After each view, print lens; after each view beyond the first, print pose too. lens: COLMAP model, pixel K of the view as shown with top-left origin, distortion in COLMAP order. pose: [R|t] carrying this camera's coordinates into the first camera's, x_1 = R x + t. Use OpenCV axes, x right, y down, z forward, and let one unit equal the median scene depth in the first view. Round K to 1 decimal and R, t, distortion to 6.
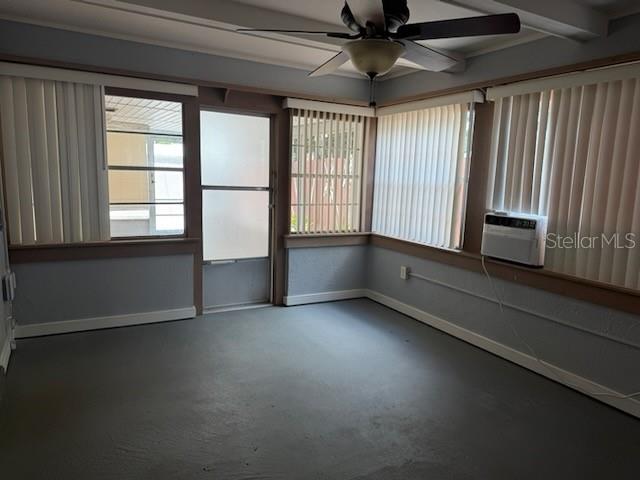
lens RADIAL K [[451.4, 0, 320.2], [0, 451.4, 237.5], [0, 0, 1]] dist [0.053895, -0.065698]
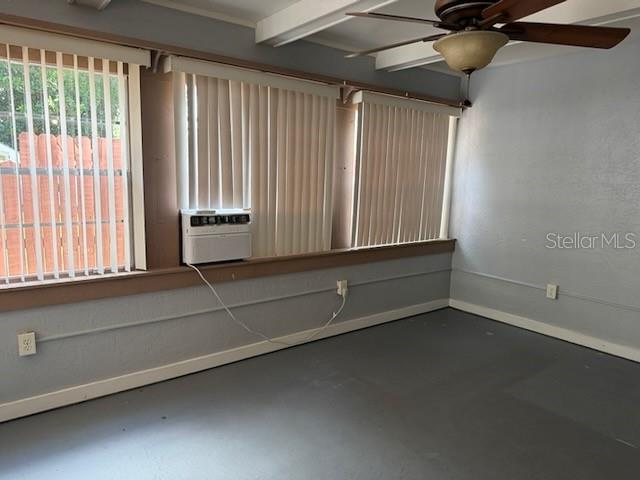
lens RADIAL K [[451.4, 0, 322.8], [0, 451.4, 248.2], [0, 0, 1]] dist [0.053895, -0.065698]
pose [[-0.164093, -0.191999, 0.967579, -0.535398], [0.110786, 0.971083, 0.211483, -0.155871], [-0.980204, 0.141897, -0.138077, 0.981677]]
